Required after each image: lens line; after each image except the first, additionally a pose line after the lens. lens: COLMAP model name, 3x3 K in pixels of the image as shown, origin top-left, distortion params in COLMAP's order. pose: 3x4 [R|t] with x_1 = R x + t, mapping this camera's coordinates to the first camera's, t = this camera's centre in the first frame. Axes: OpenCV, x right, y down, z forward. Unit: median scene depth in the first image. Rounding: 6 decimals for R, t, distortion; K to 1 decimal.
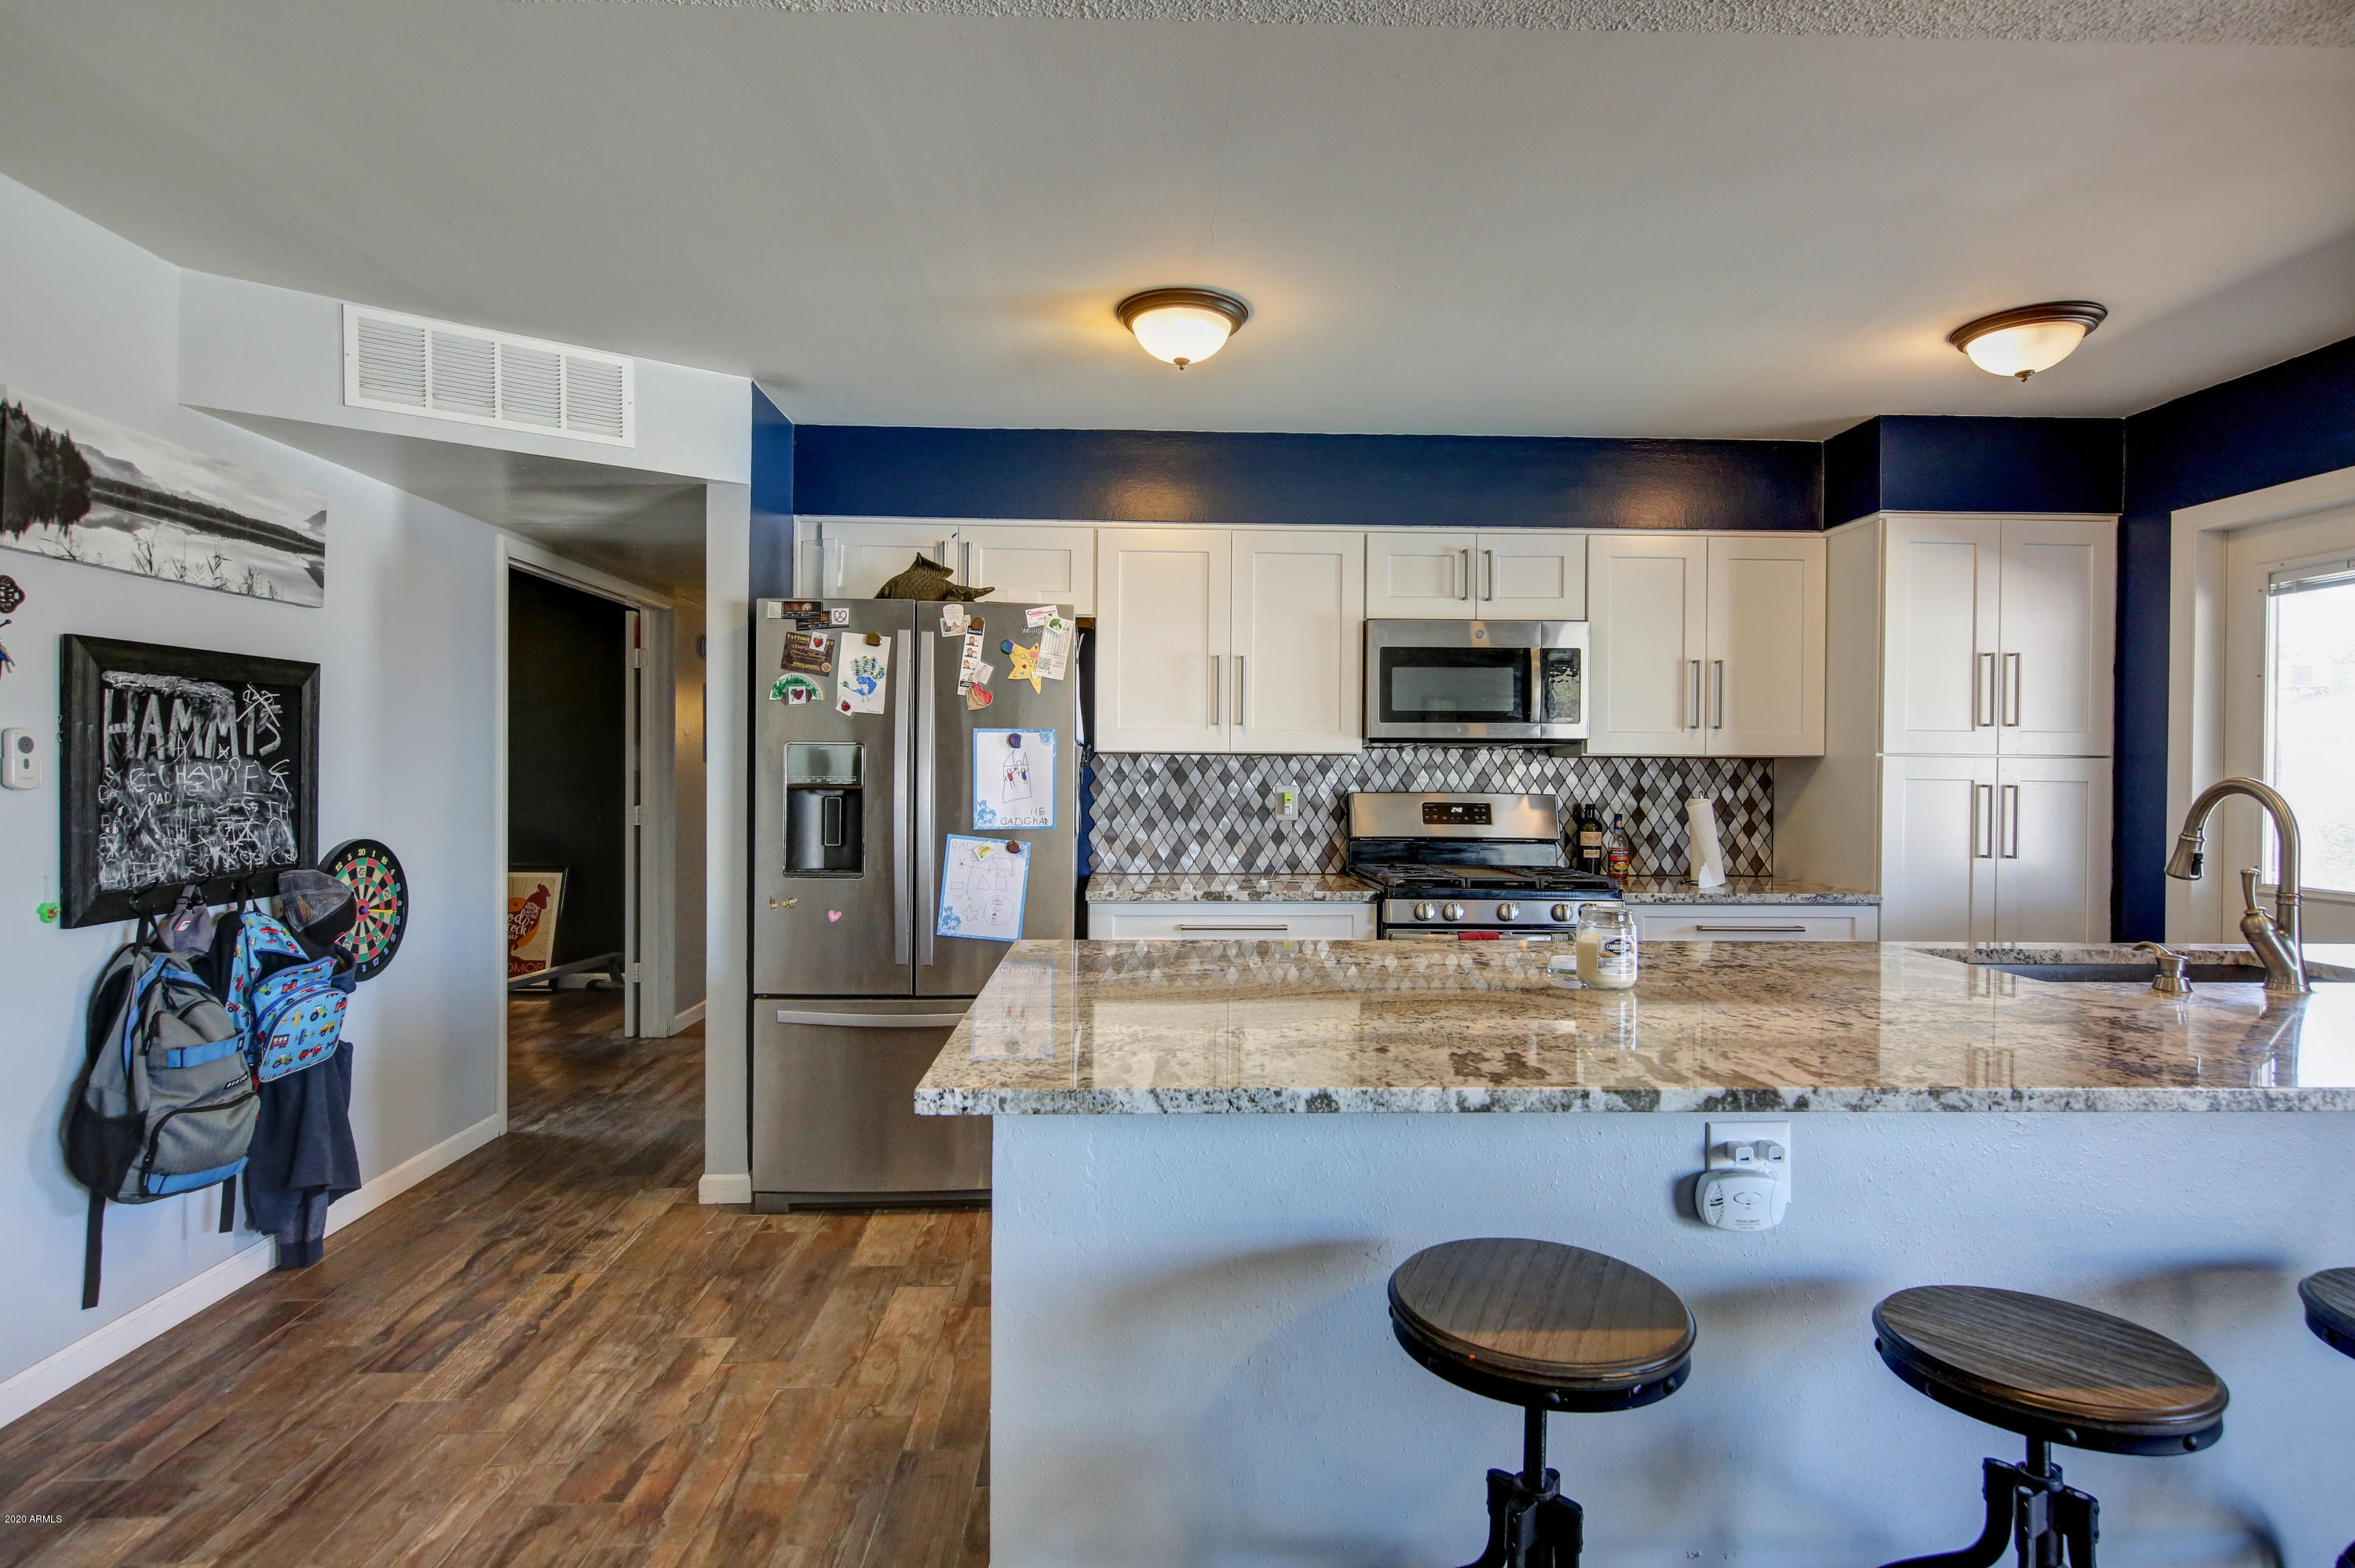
lens RADIAL K [[1202.9, 0, 1177.3], [0, 1202.9, 776.3], [0, 0, 1]] dist [0.016882, -0.002947]
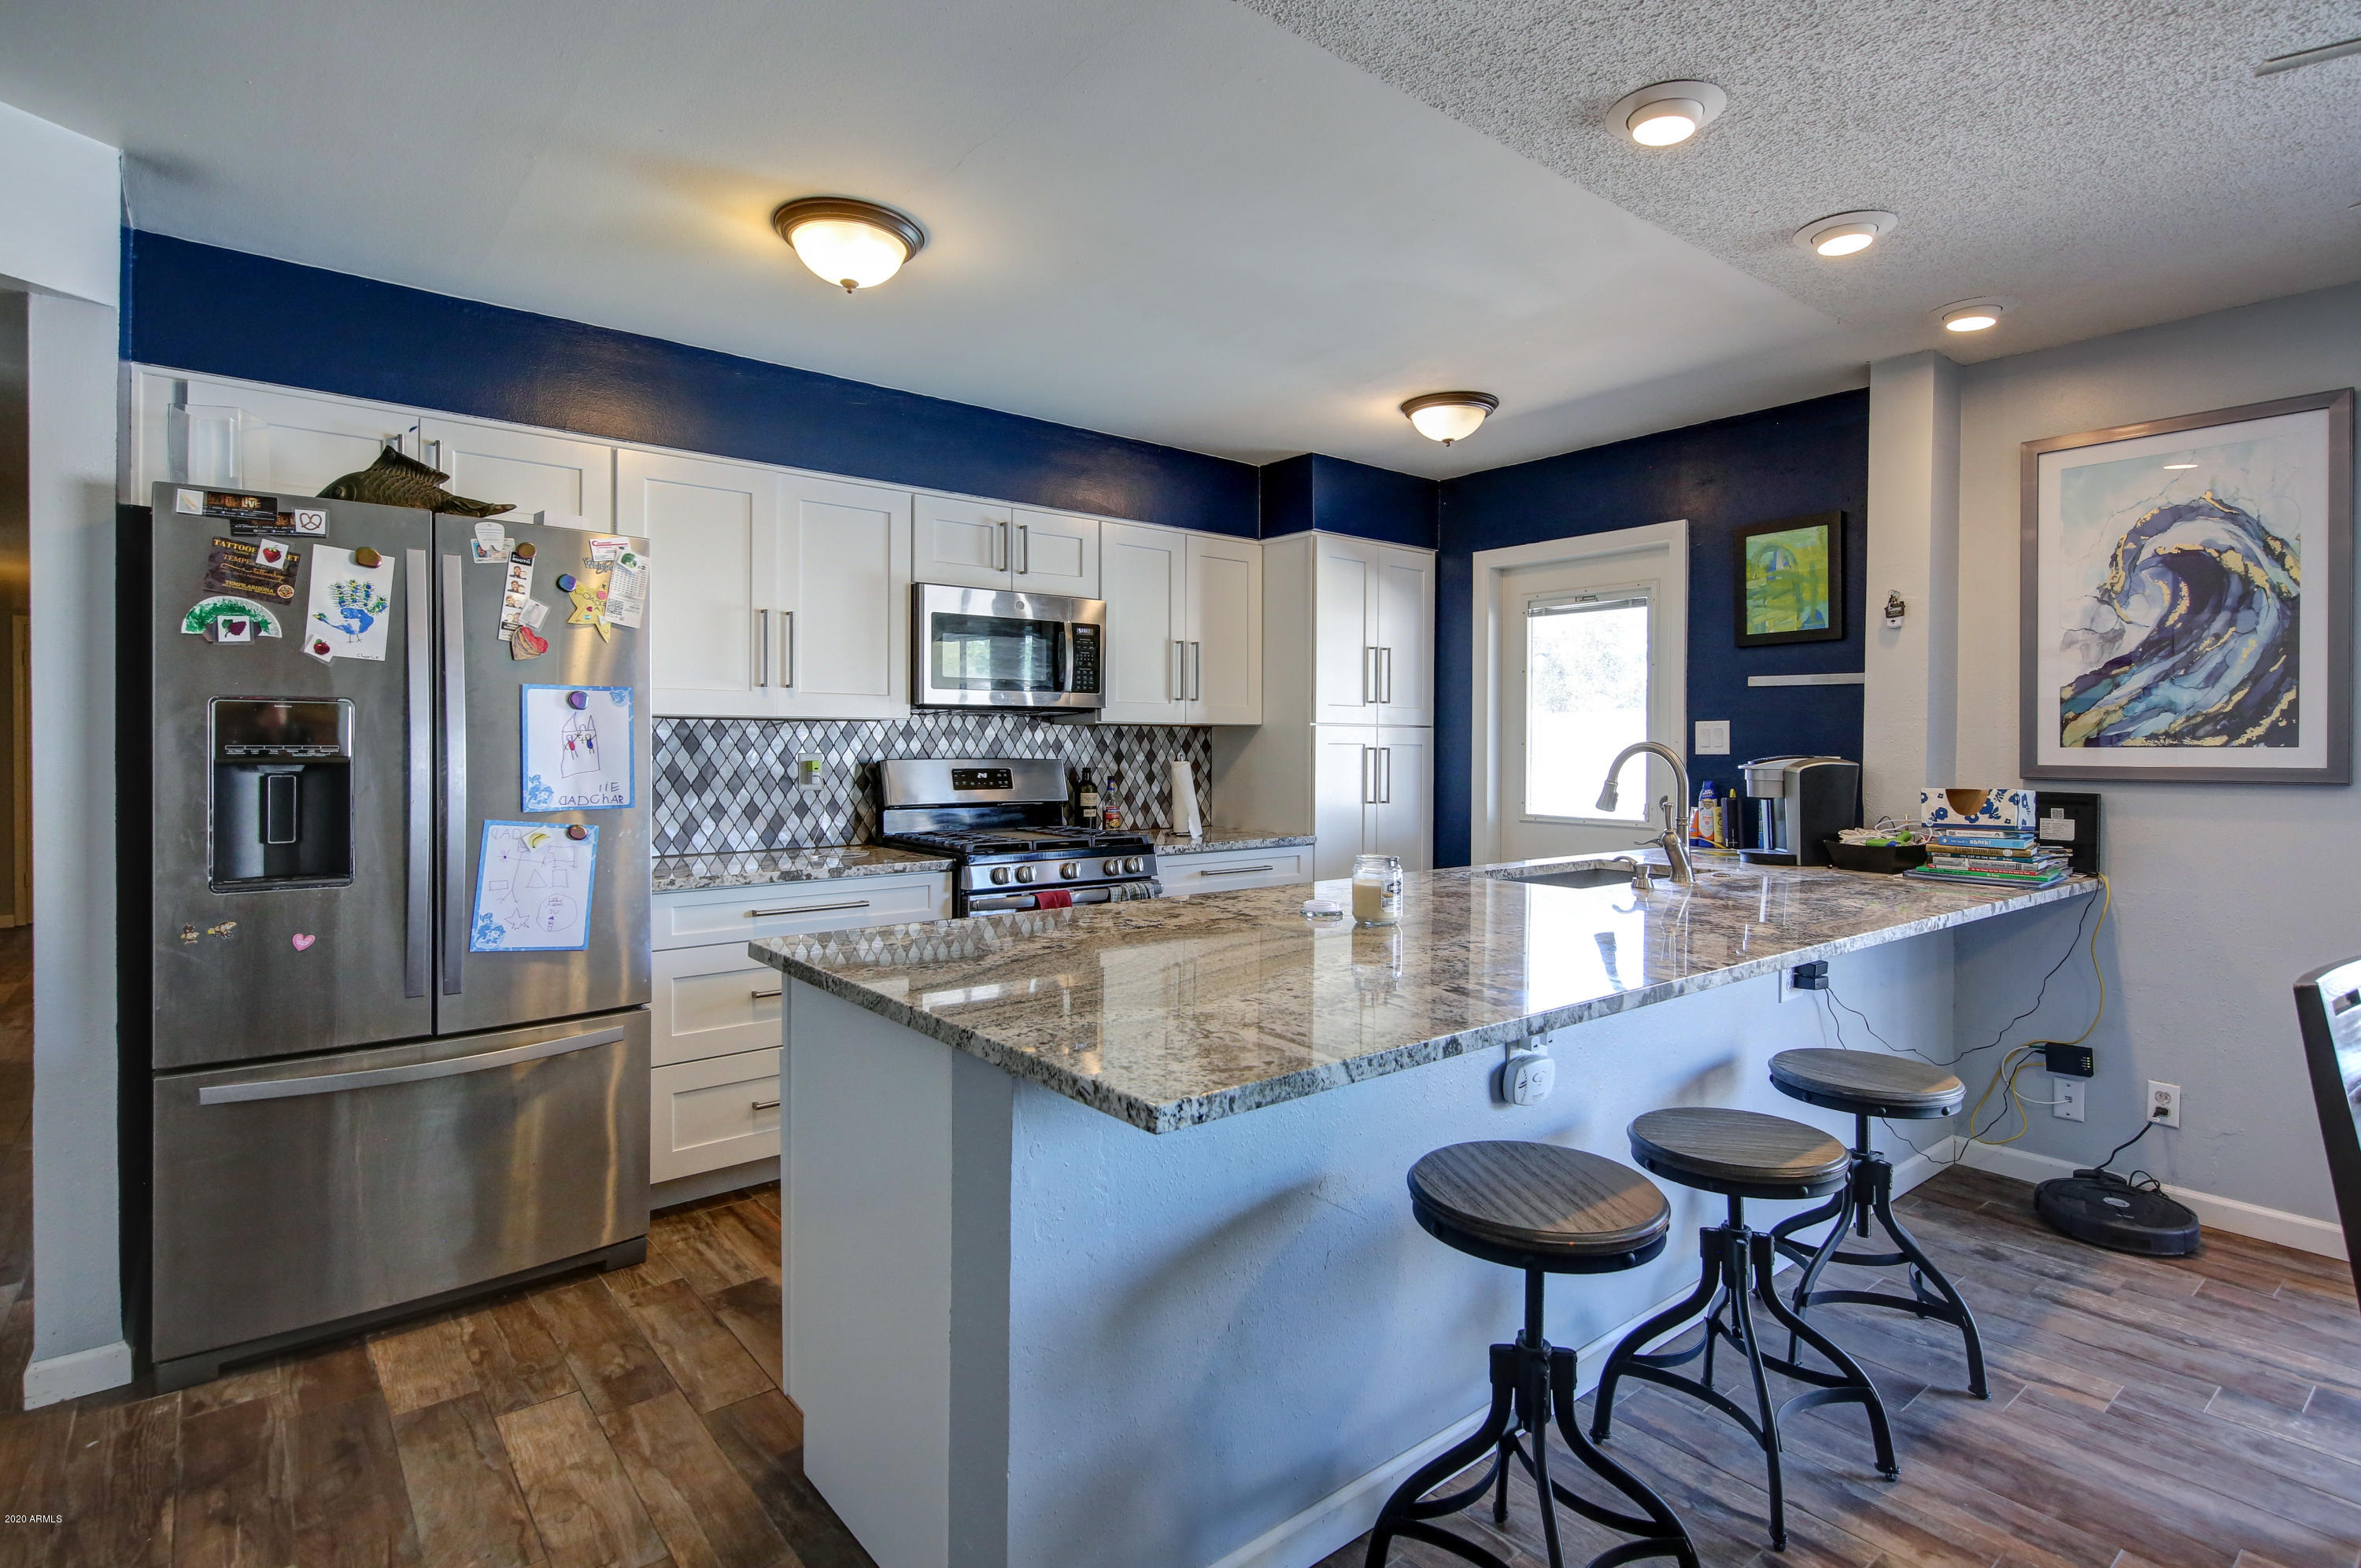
lens RADIAL K [[1170.9, 0, 1182.9], [0, 1170.9, 747.2], [0, 0, 1]] dist [0.014362, -0.005114]
pose [[0.797894, -0.005895, 0.602768, -0.284267], [0.003538, 0.999981, 0.005097, -0.000718], [-0.602787, -0.001934, 0.797900, 0.127545]]
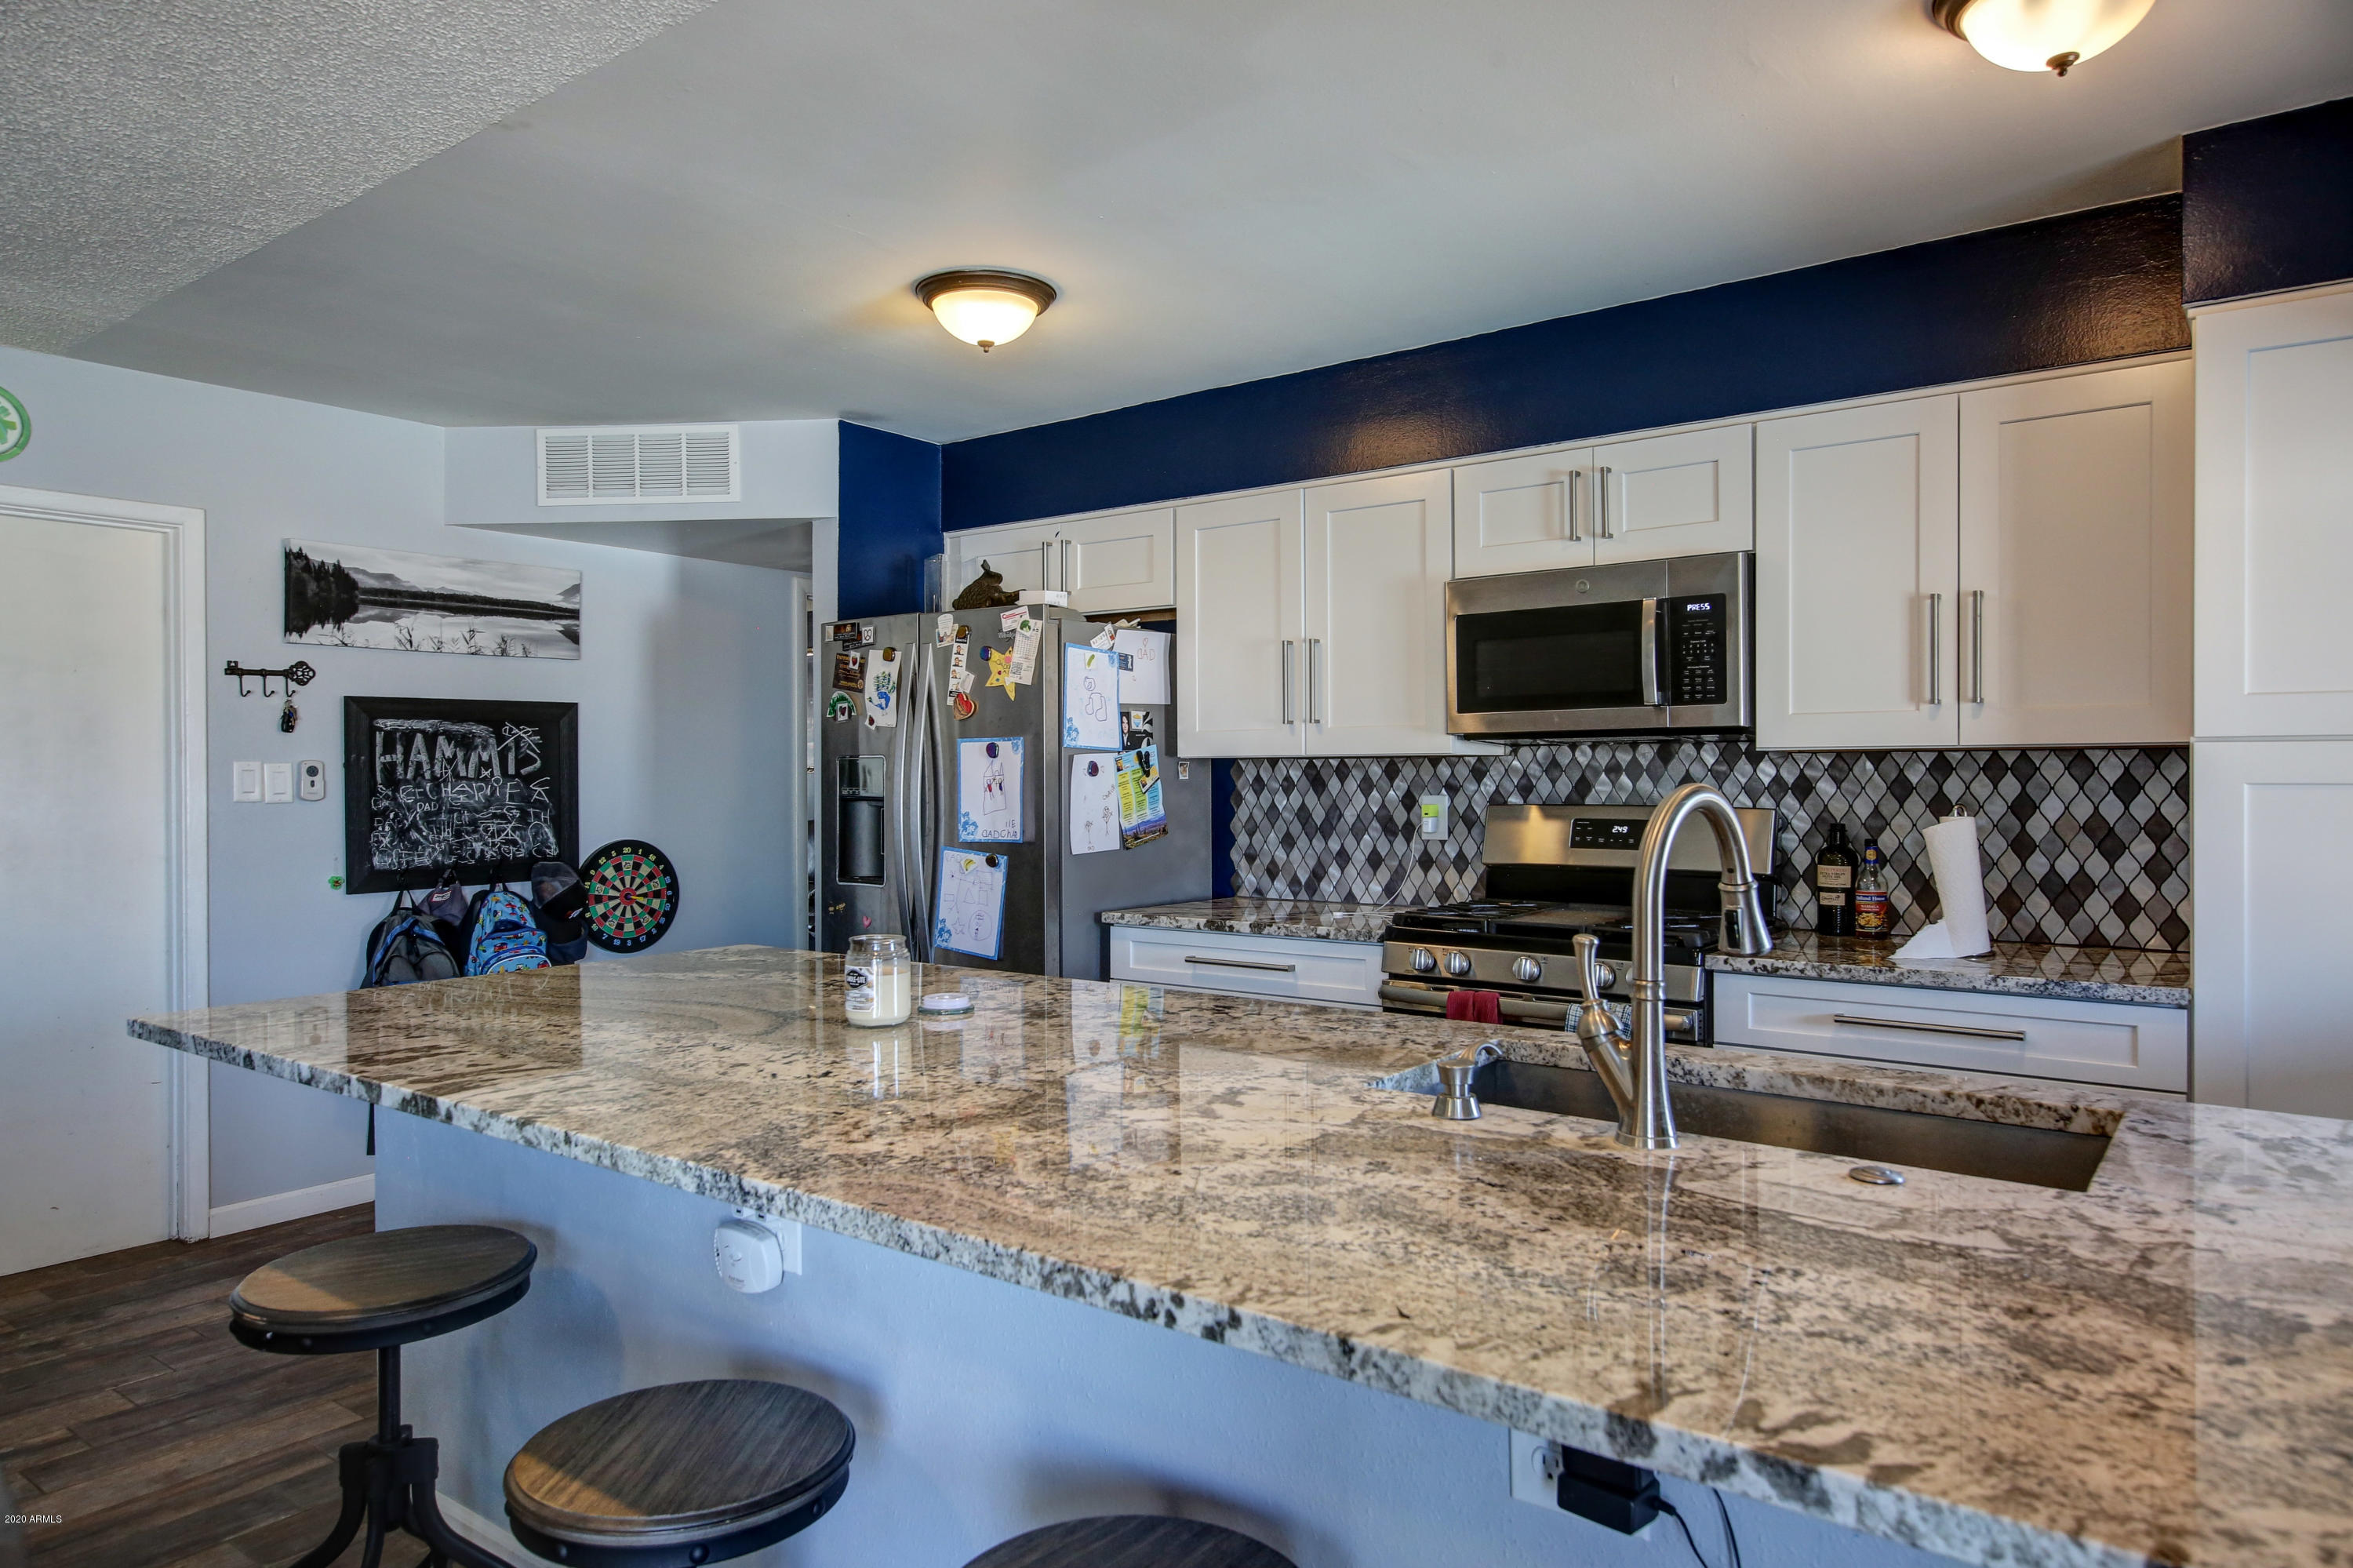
lens RADIAL K [[1484.4, 0, 1176.2], [0, 1484.4, 773.8], [0, 0, 1]] dist [0.020422, -0.000168]
pose [[0.763980, -0.010608, -0.645152, 0.741077], [0.006861, 0.999942, -0.008318, 0.000260], [0.645203, 0.001928, 0.764009, 0.184803]]
